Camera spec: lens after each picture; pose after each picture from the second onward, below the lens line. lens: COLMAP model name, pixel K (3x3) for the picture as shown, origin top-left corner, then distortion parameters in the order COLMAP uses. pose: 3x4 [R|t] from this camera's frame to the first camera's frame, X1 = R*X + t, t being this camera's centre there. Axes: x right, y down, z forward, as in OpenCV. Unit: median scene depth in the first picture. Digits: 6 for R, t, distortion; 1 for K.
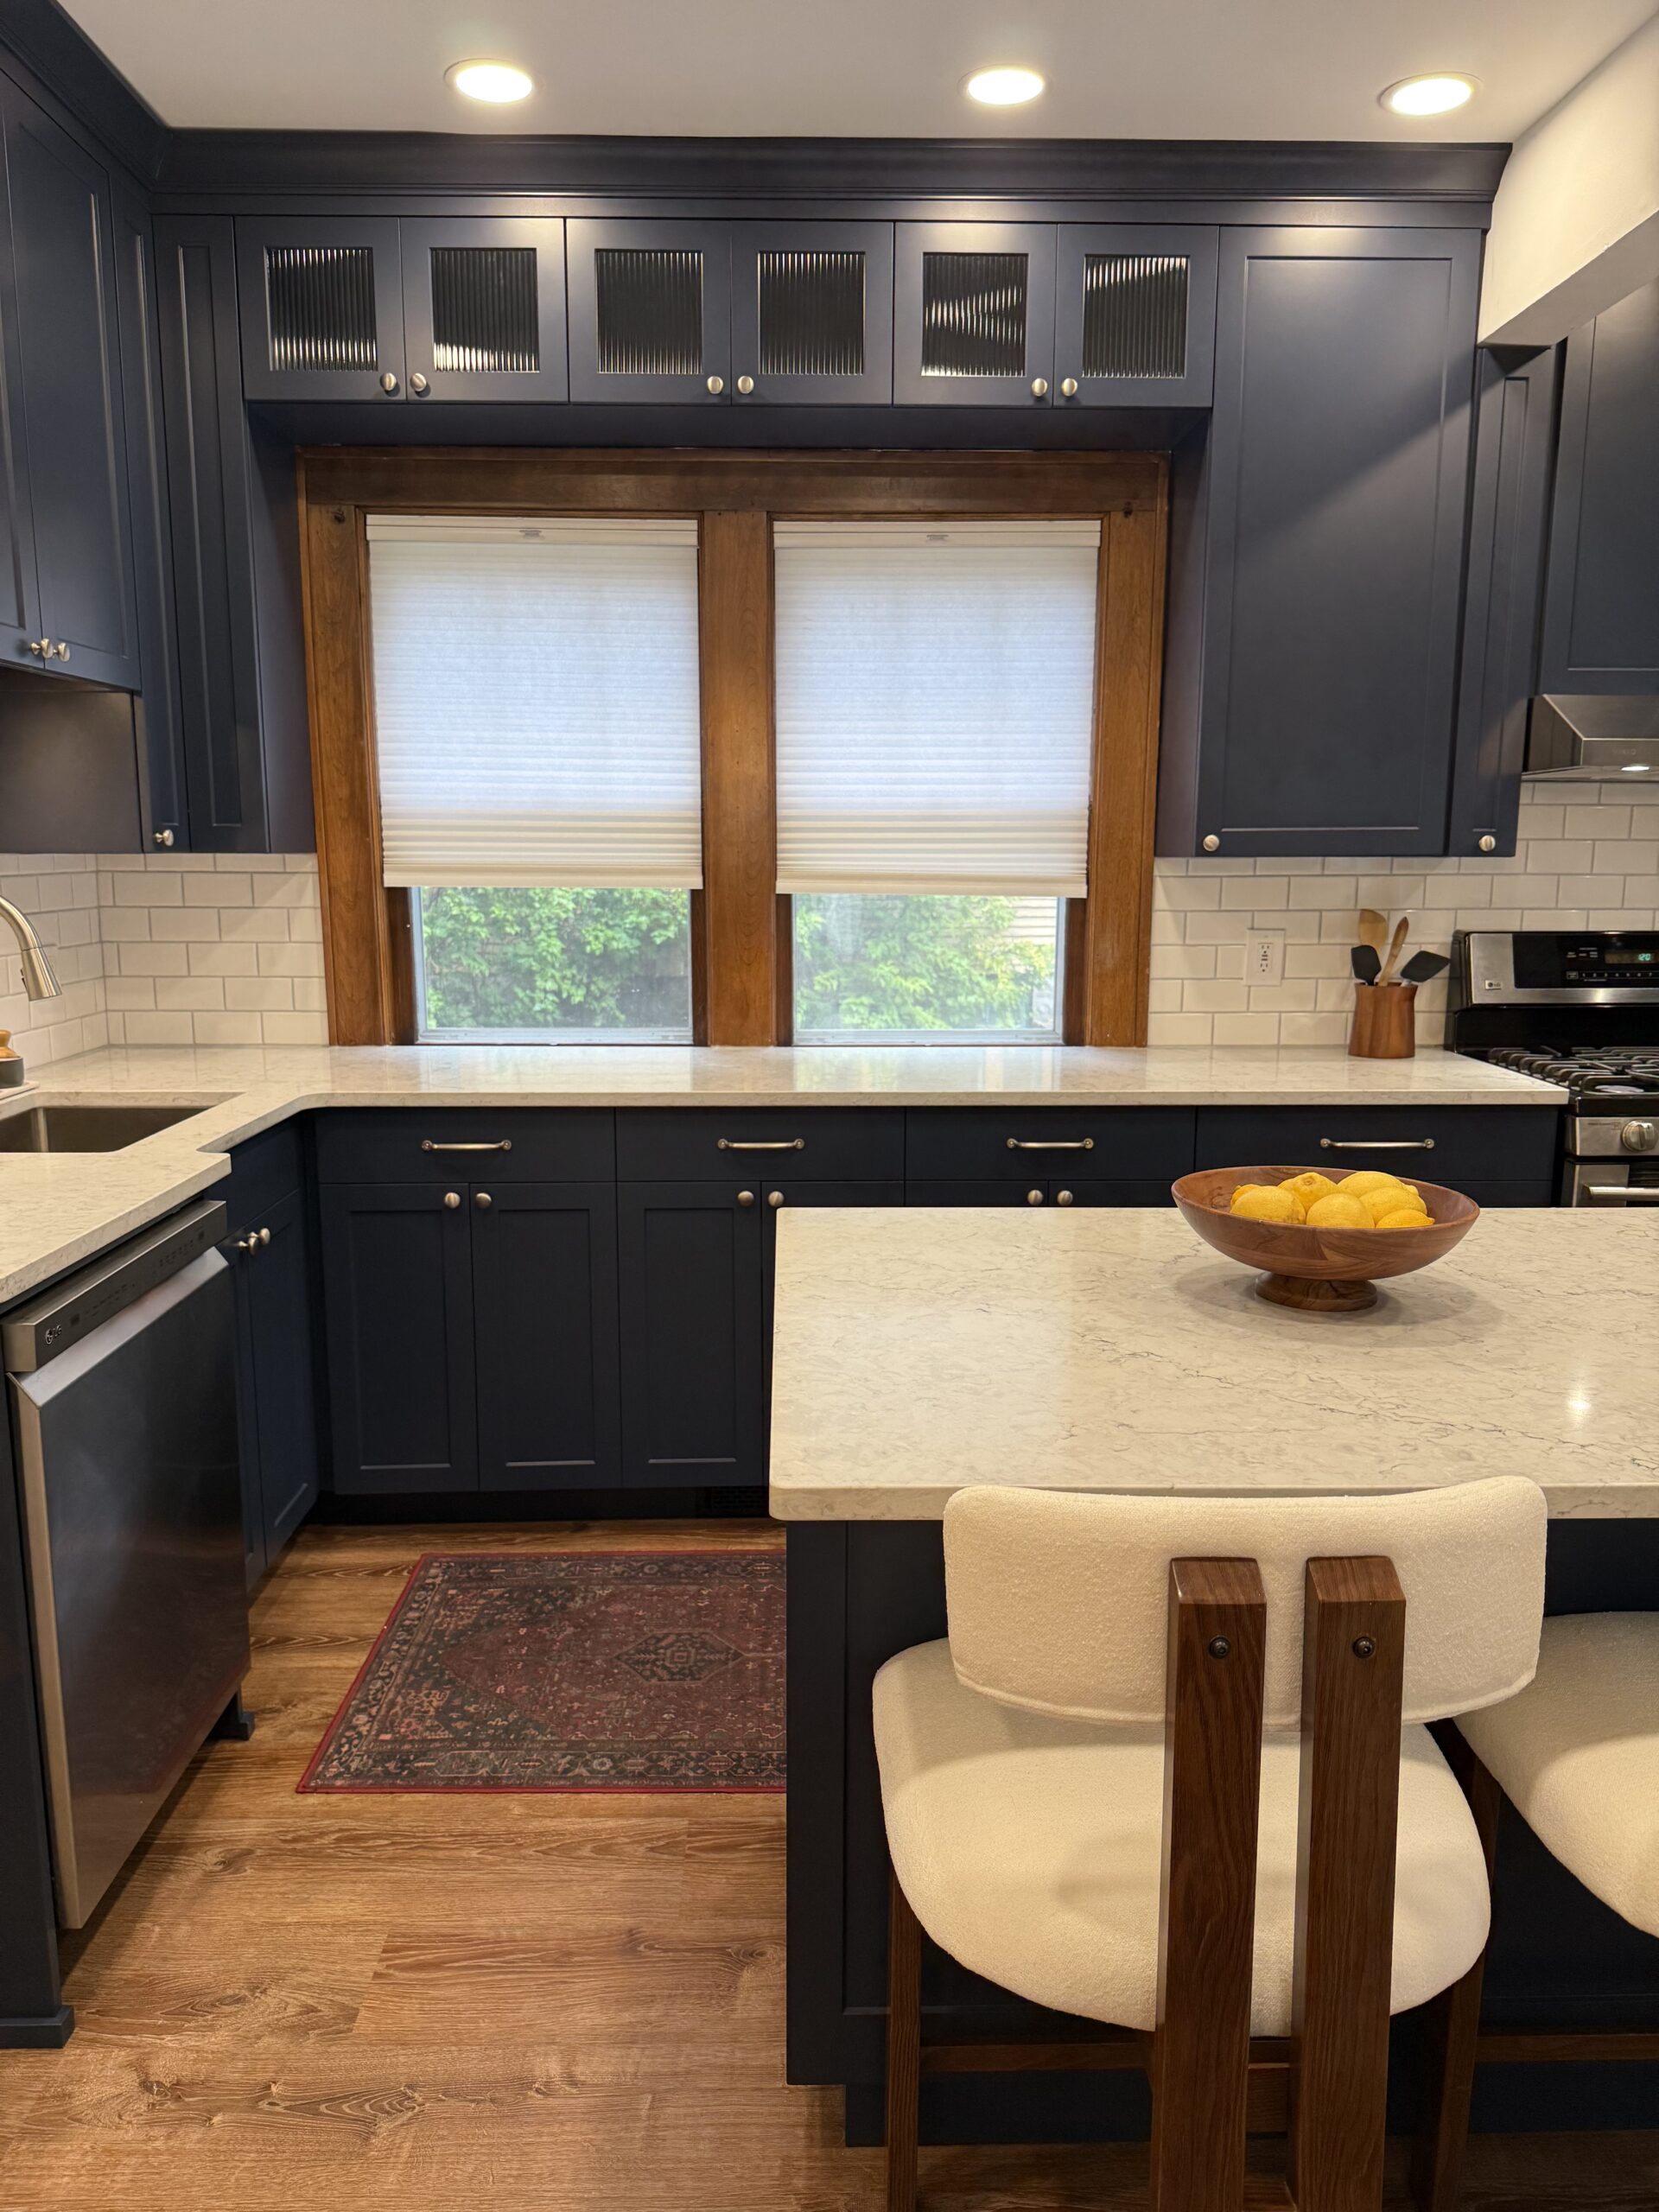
lens RADIAL K [[1531.6, 0, 829.5], [0, 1531.6, 1106.0], [0, 0, 1]] dist [-0.021071, -0.004388]
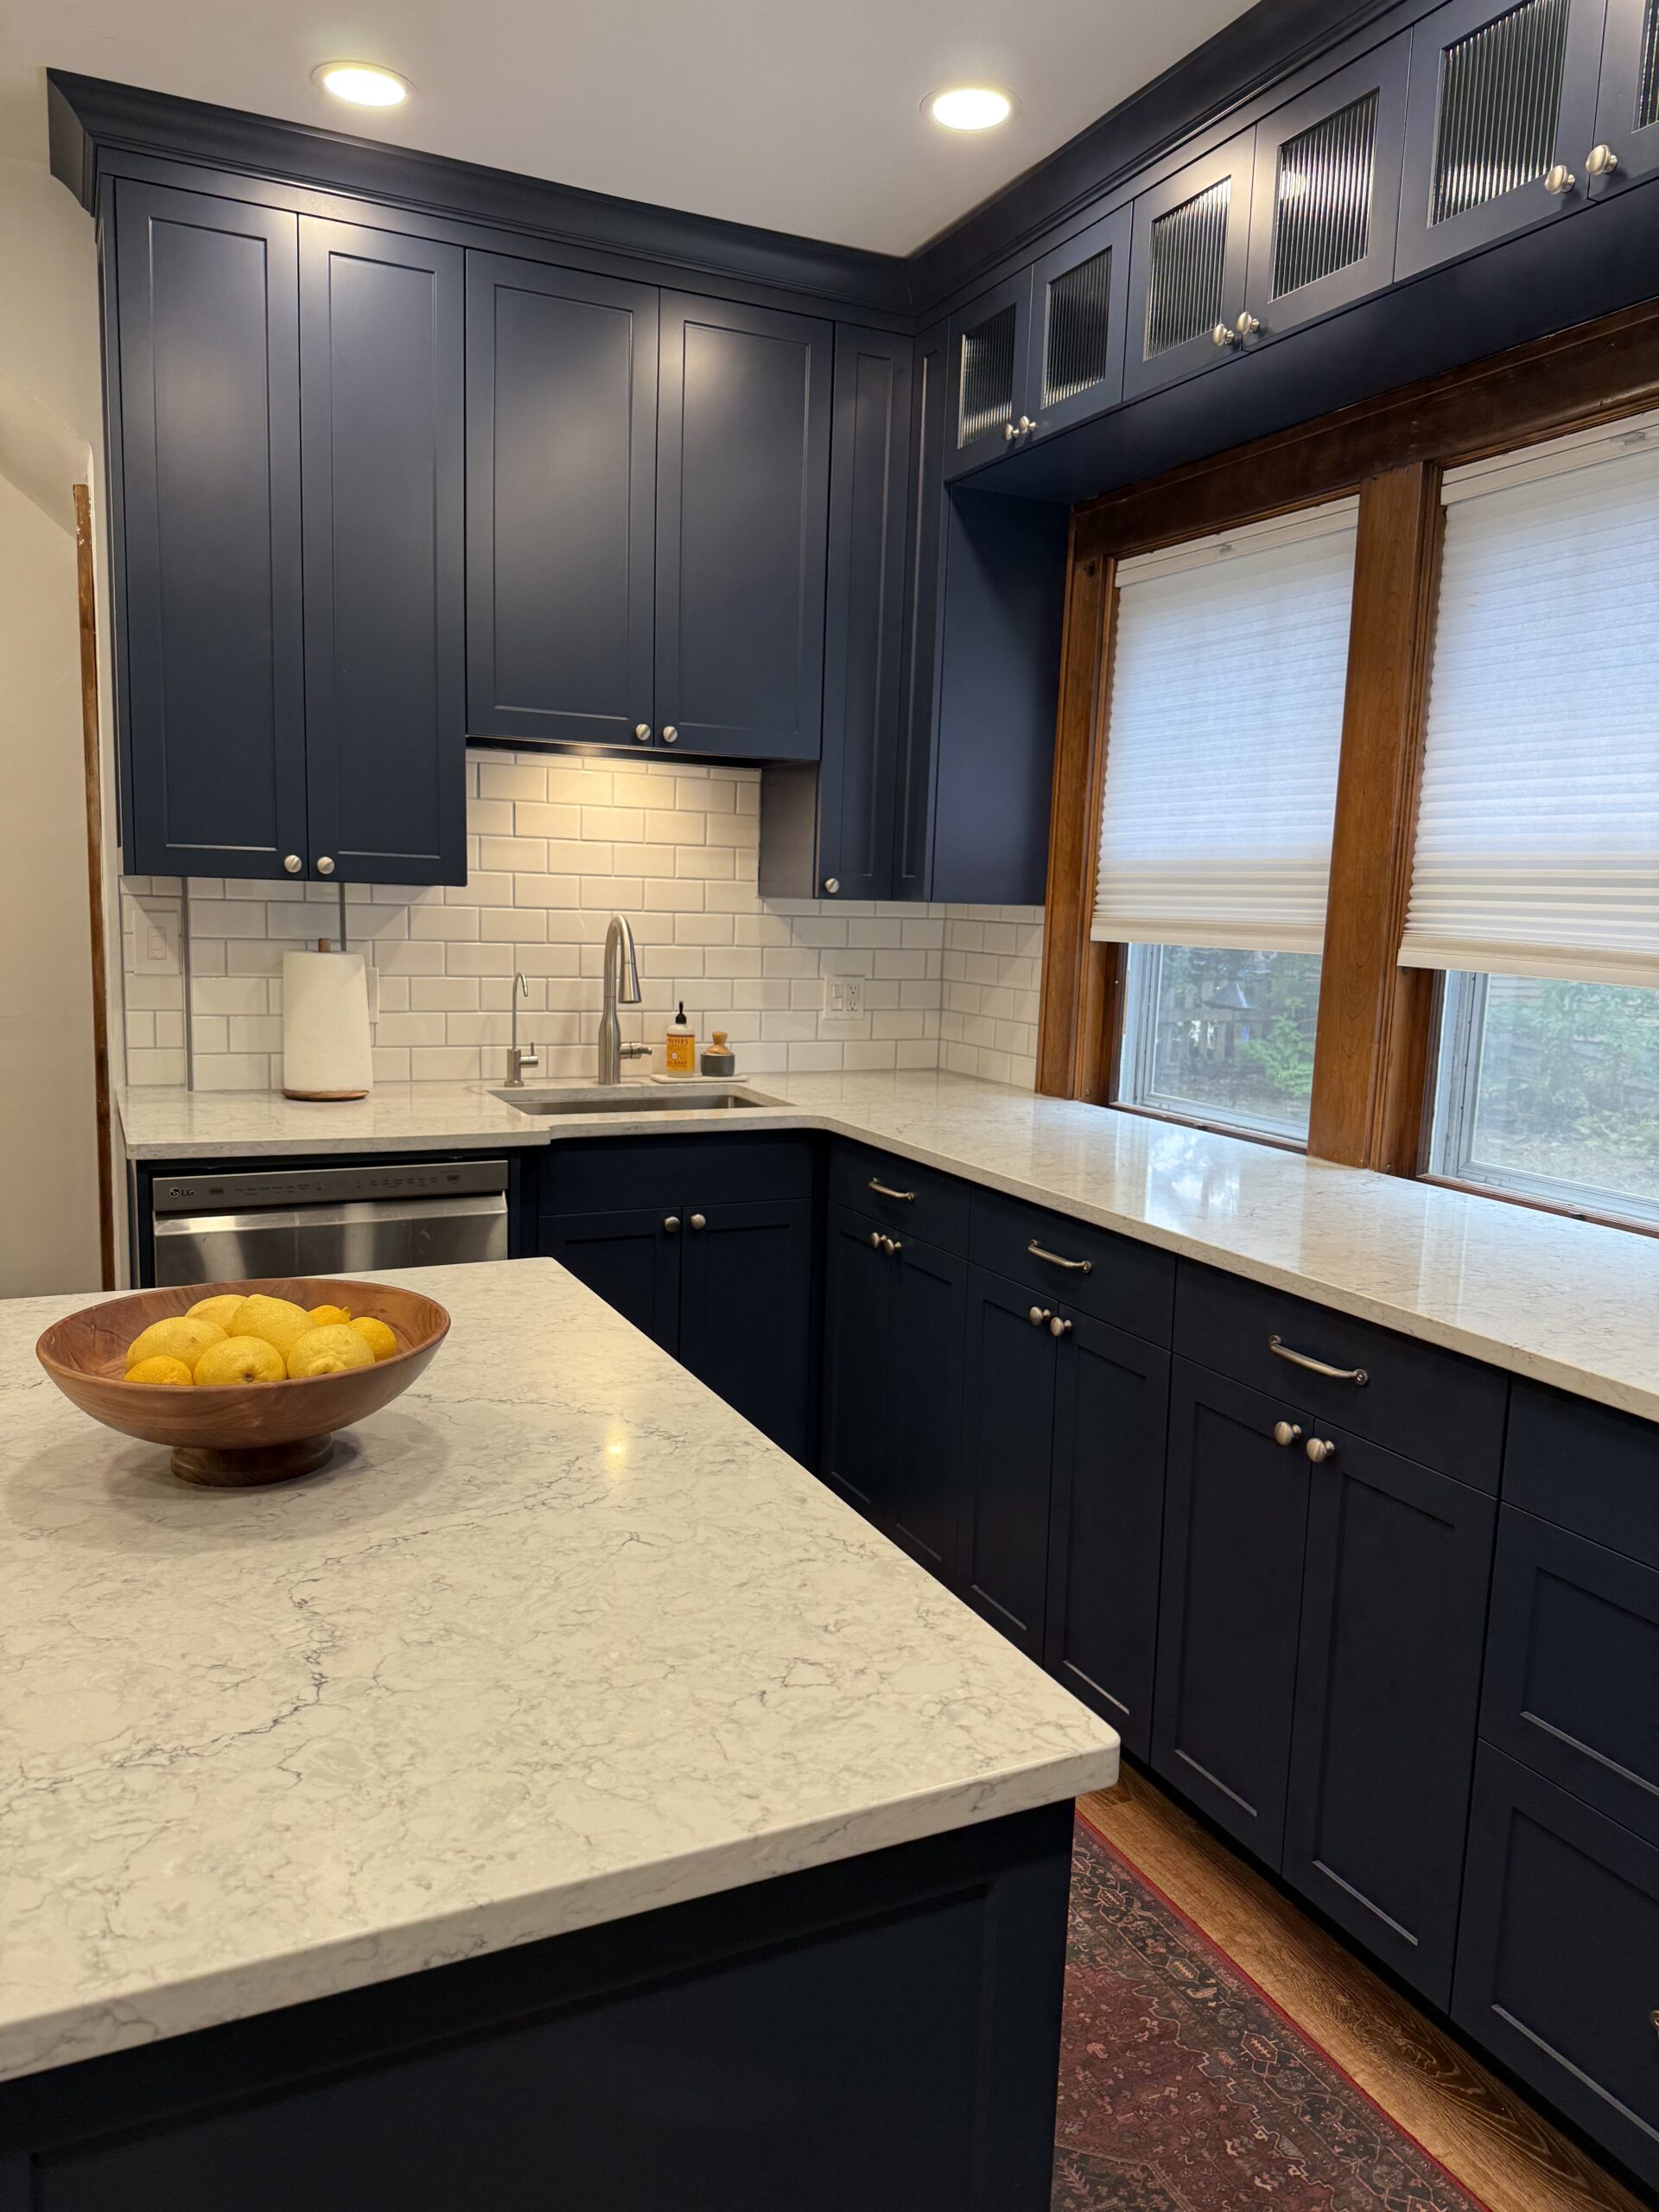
lens RADIAL K [[1511.3, 0, 829.5], [0, 1511.3, 1106.0], [0, 0, 1]] dist [0.144719, -0.338476]
pose [[0.420662, 0.130107, -0.897839, 0.541852], [-0.169639, 0.983488, 0.063038, -0.072306], [0.891216, 0.125791, 0.435787, 0.439900]]
